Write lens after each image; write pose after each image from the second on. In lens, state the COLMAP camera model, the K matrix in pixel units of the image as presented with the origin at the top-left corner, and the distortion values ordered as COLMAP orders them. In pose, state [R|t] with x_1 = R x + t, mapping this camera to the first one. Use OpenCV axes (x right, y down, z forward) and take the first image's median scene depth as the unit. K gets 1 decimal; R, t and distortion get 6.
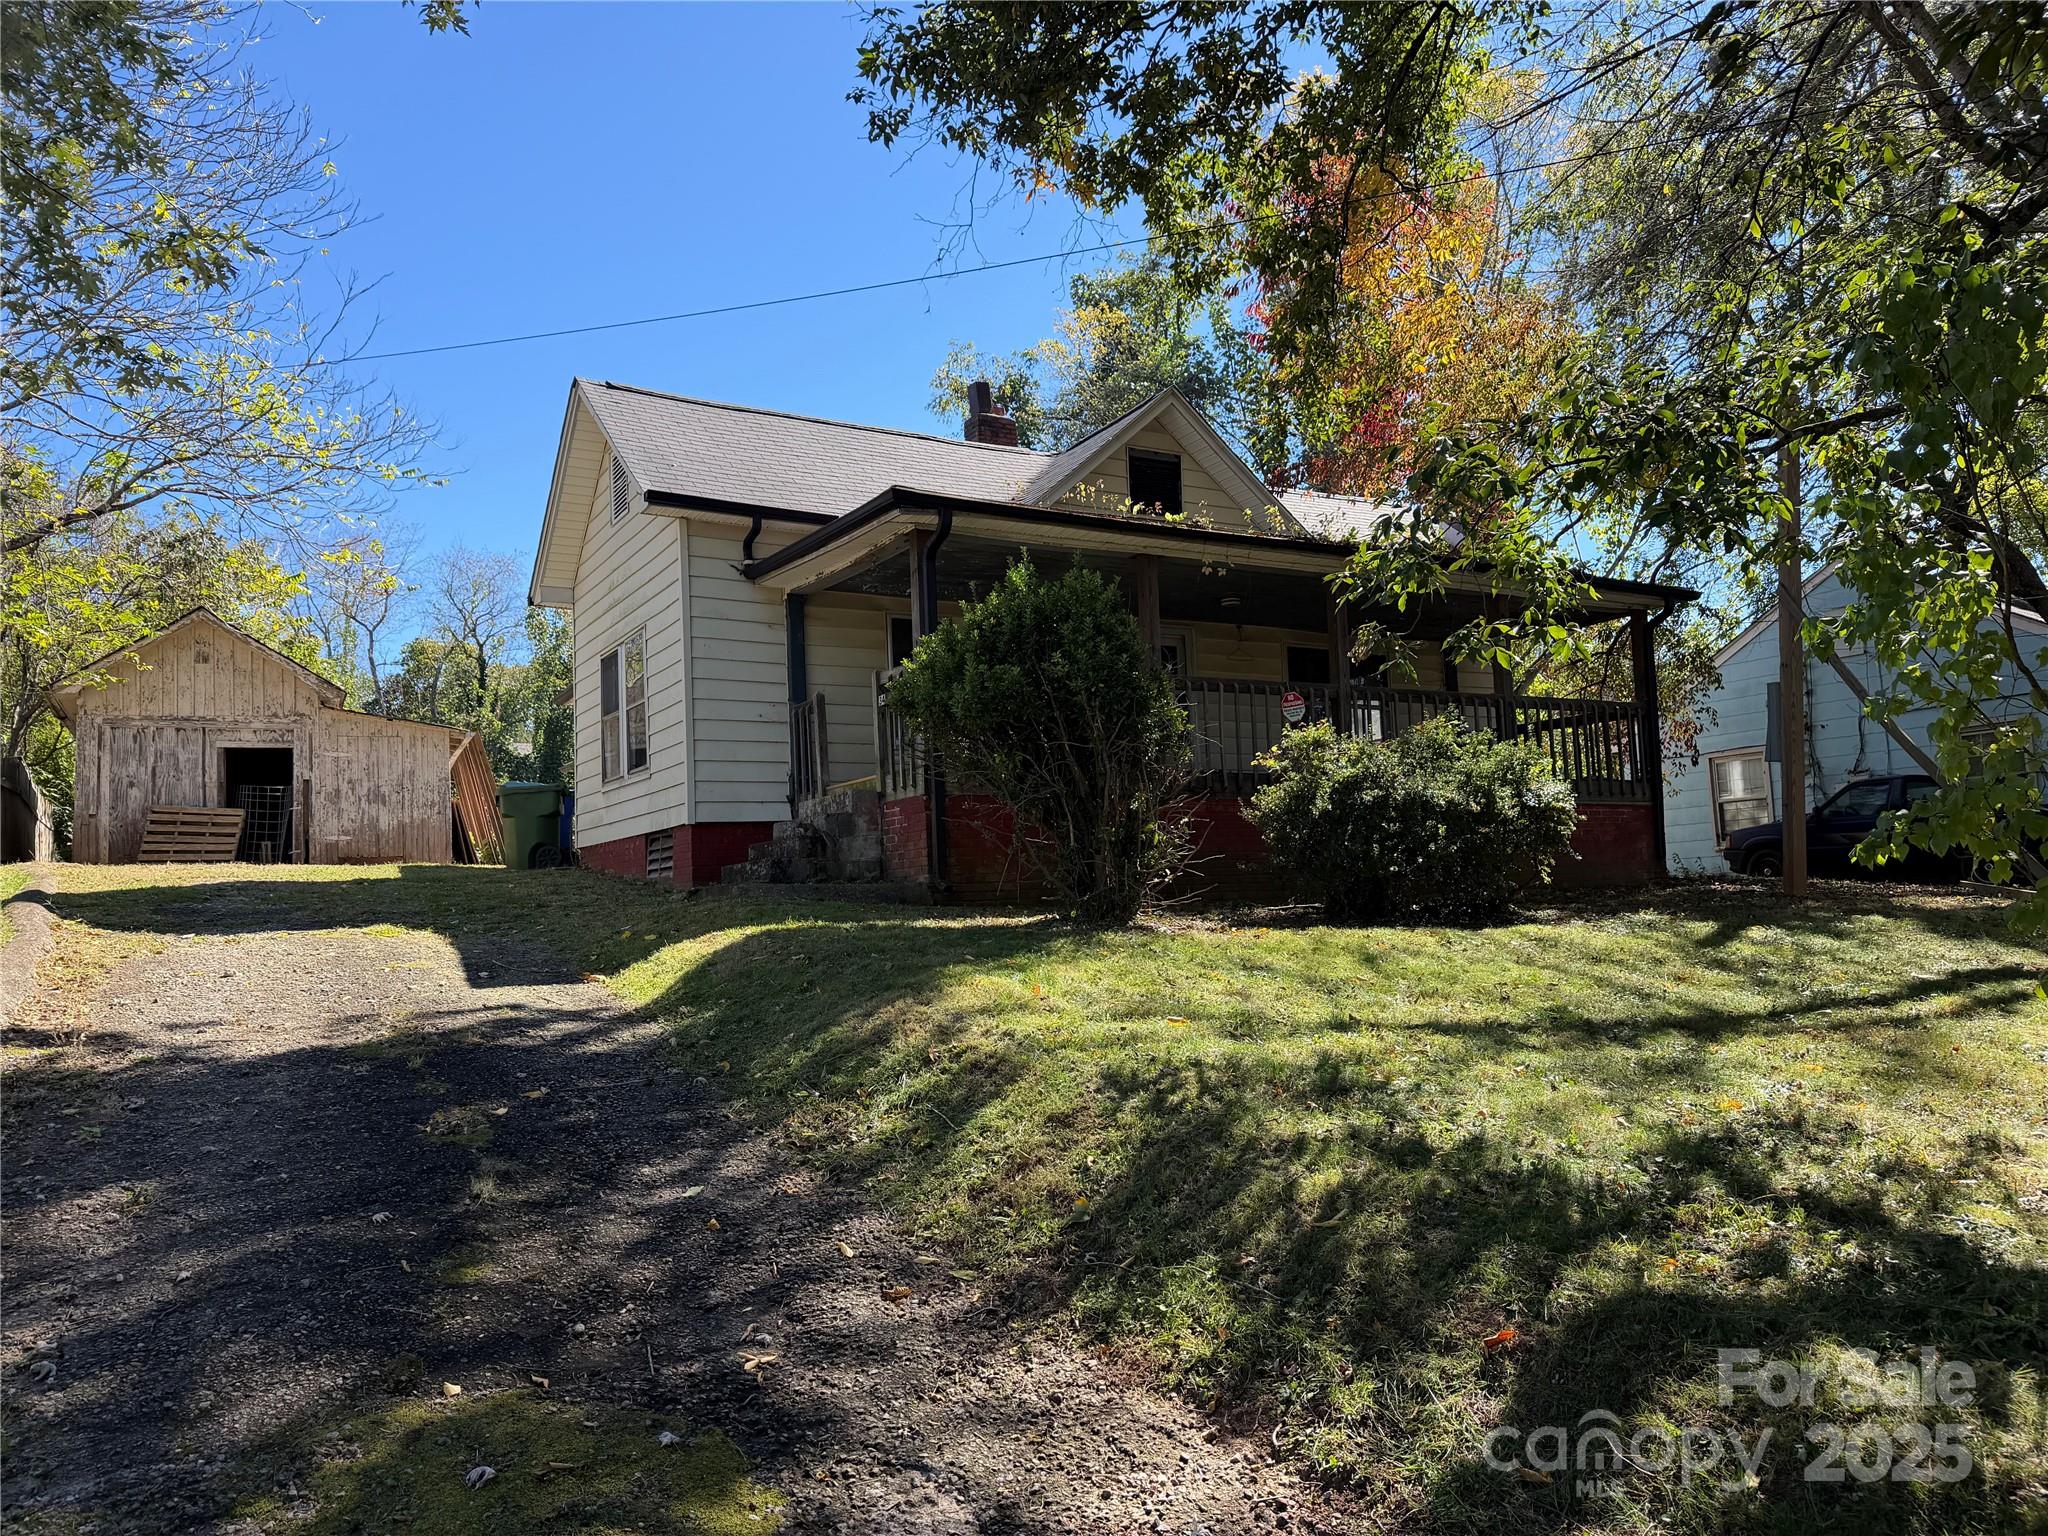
lens RADIAL K [[1443.4, 0, 1029.0], [0, 1443.4, 766.0], [0, 0, 1]] dist [0.026506, -0.022033]
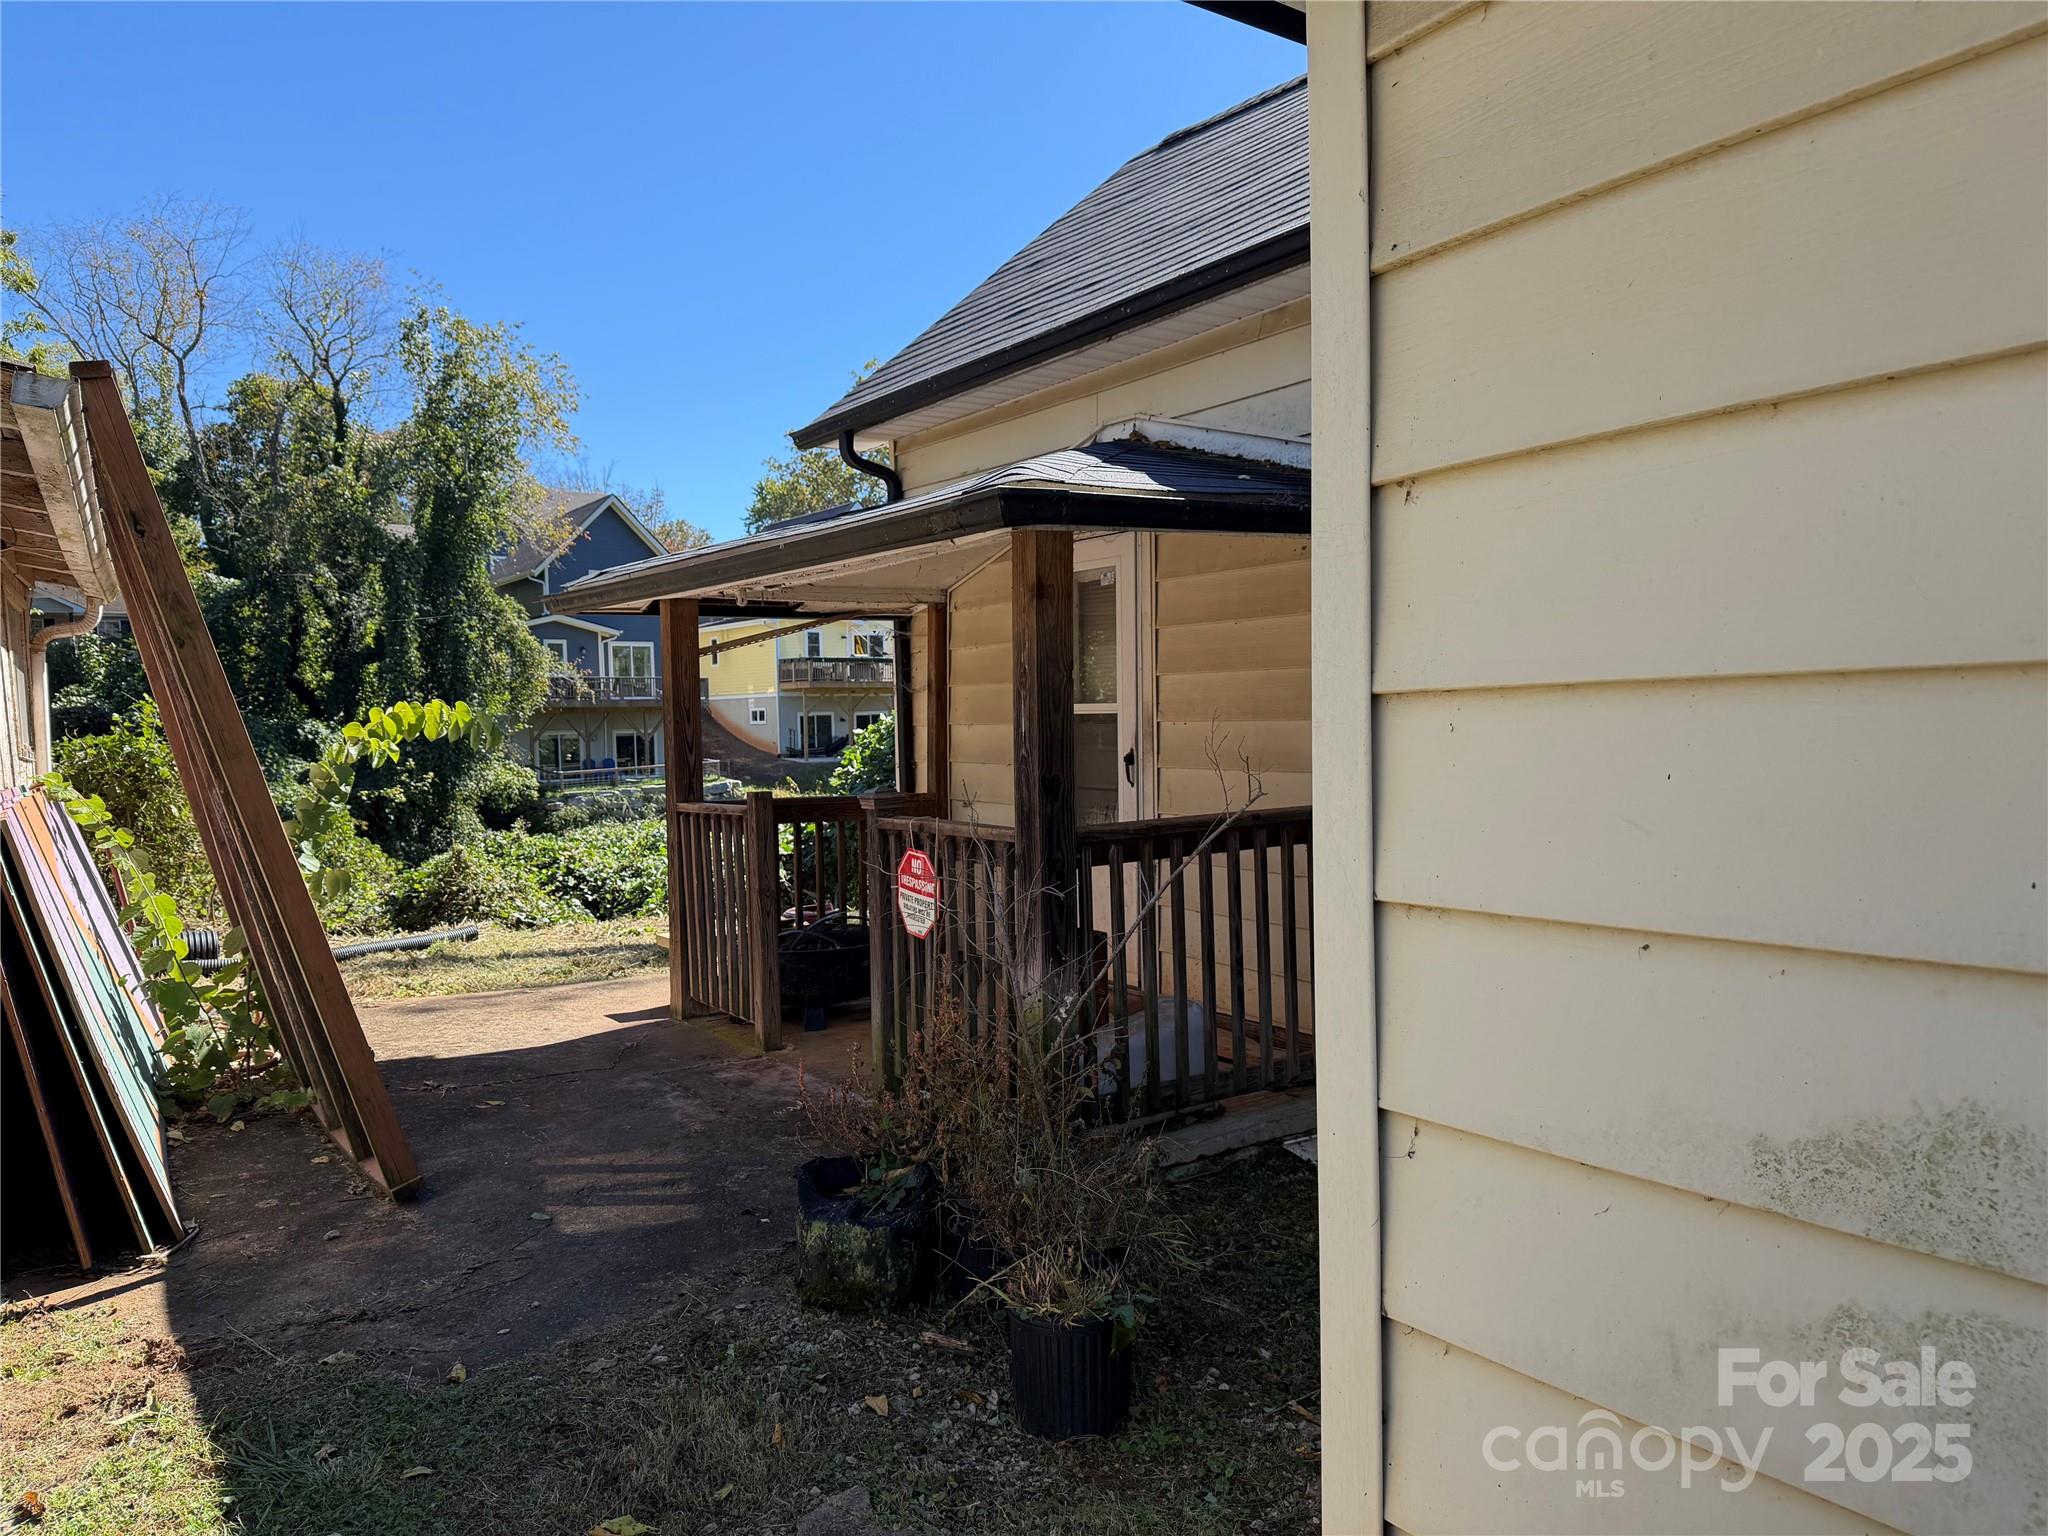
lens RADIAL K [[1443.4, 0, 1019.5], [0, 1443.4, 788.0], [0, 0, 1]] dist [0.026506, -0.022033]
pose [[0.997395, 0.026414, 0.067127, -0.321879], [-0.035950, 0.988766, 0.145086, -0.005920], [-0.062541, -0.147121, 0.987139, 0.918858]]
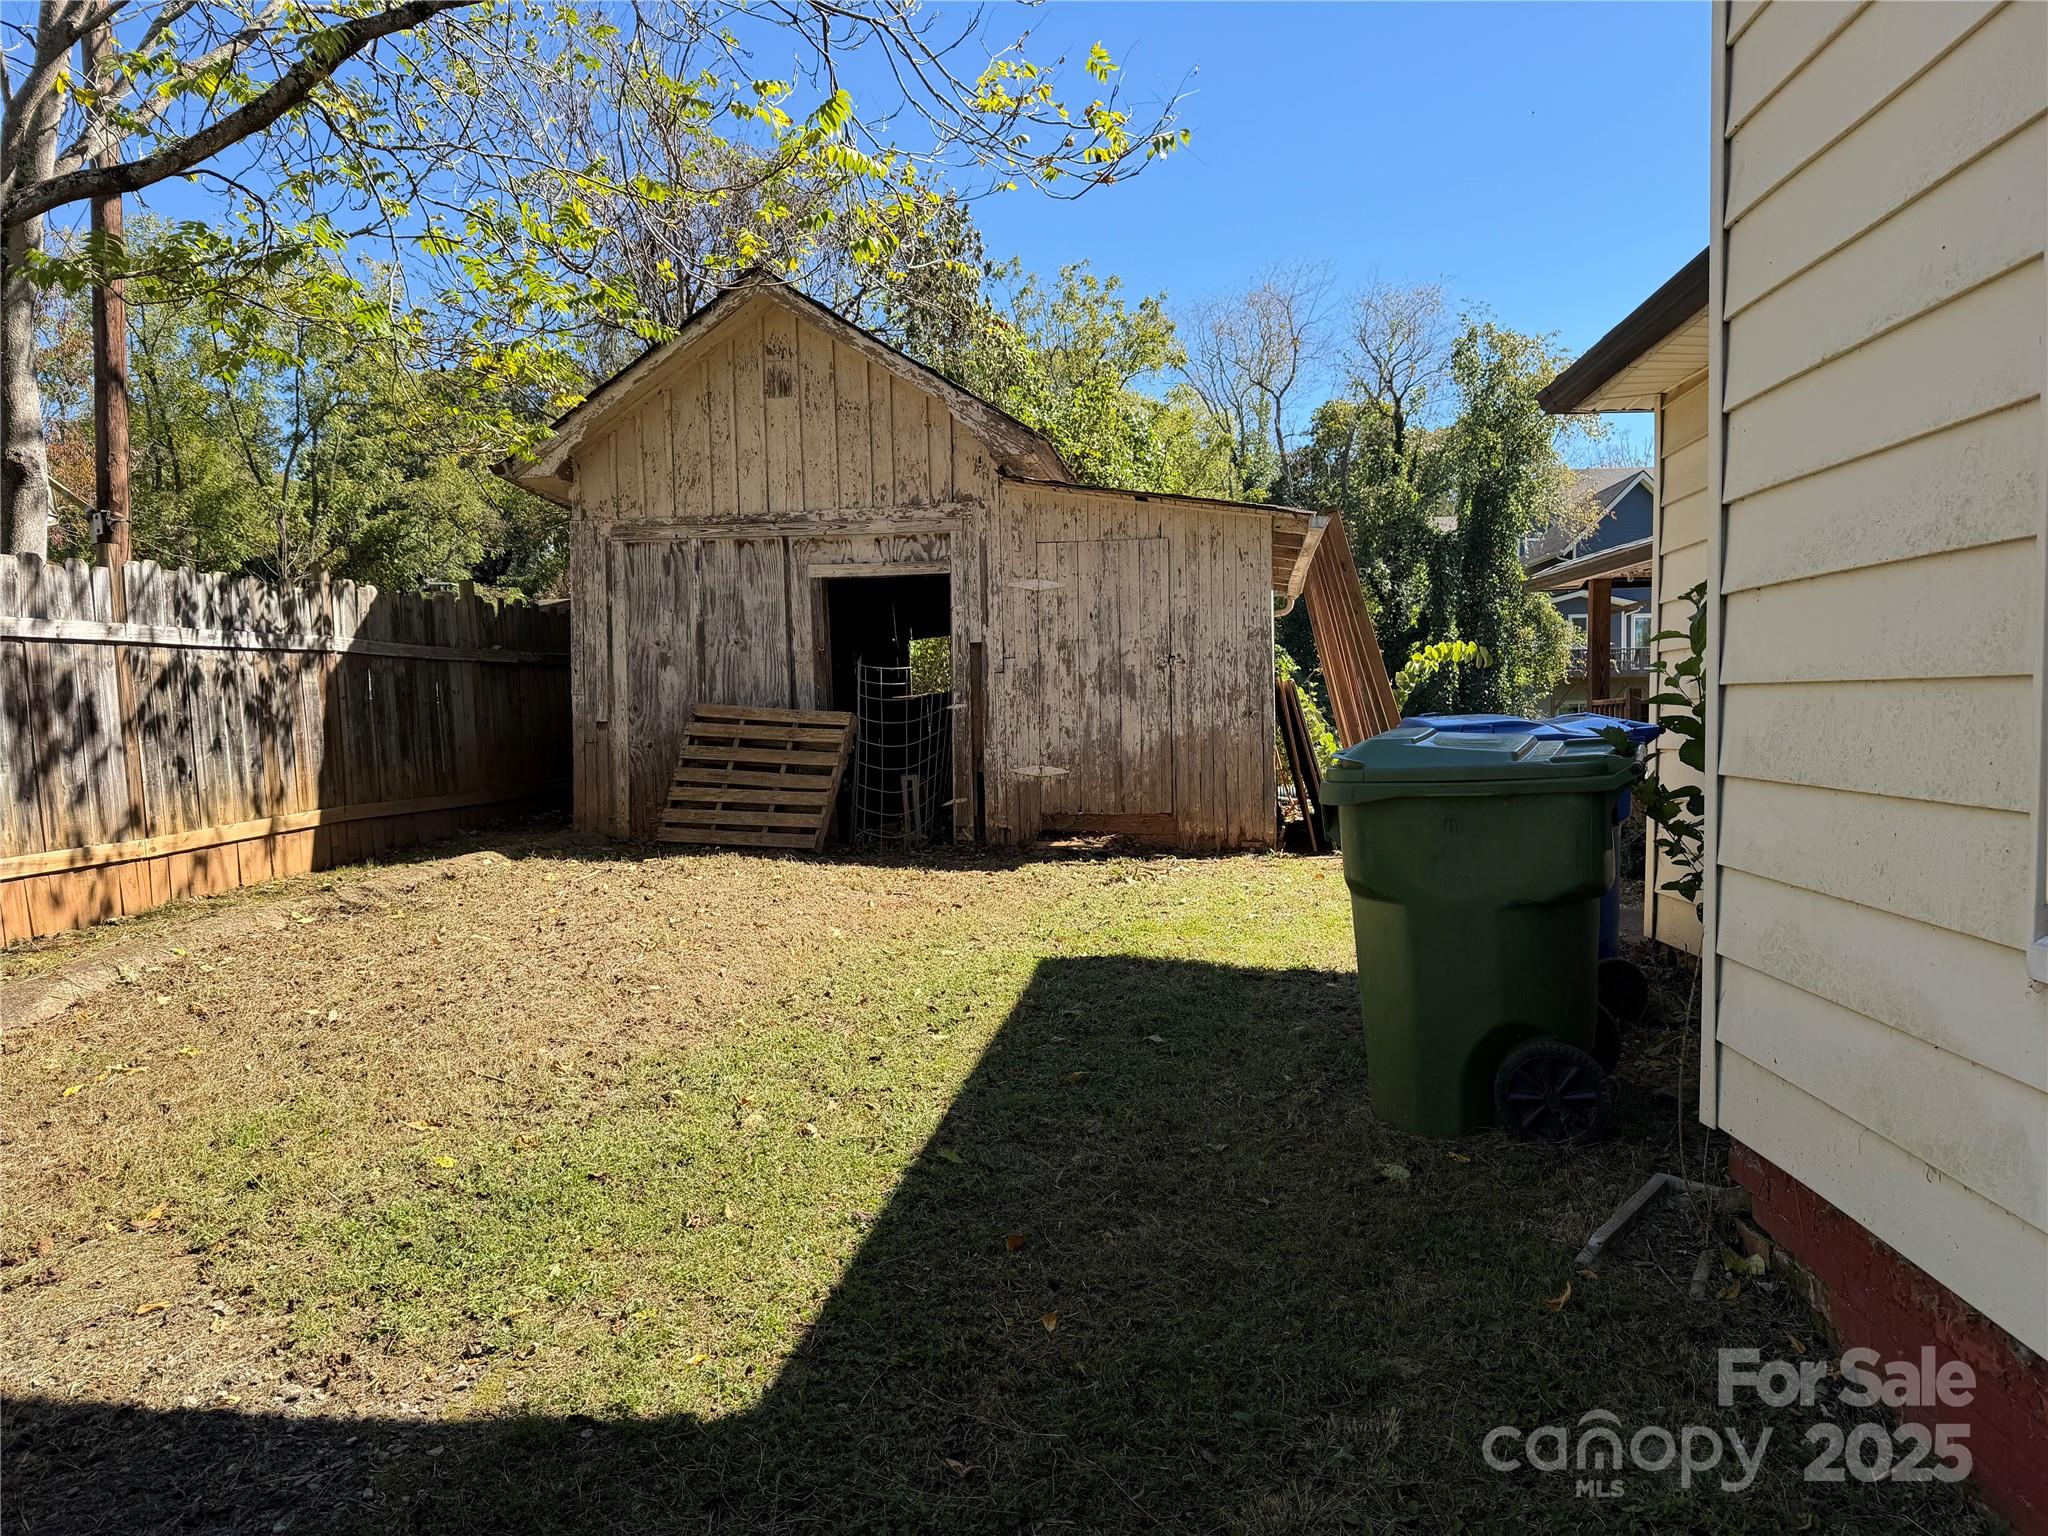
lens RADIAL K [[1443.4, 0, 977.7], [0, 1443.4, 815.4], [0, 0, 1]] dist [0.026506, -0.022033]
pose [[0.799715, 0.074487, -0.595741, -0.220824], [0.039179, 0.983684, 0.175586, -0.016615], [0.599099, -0.163759, 0.783749, 0.628987]]
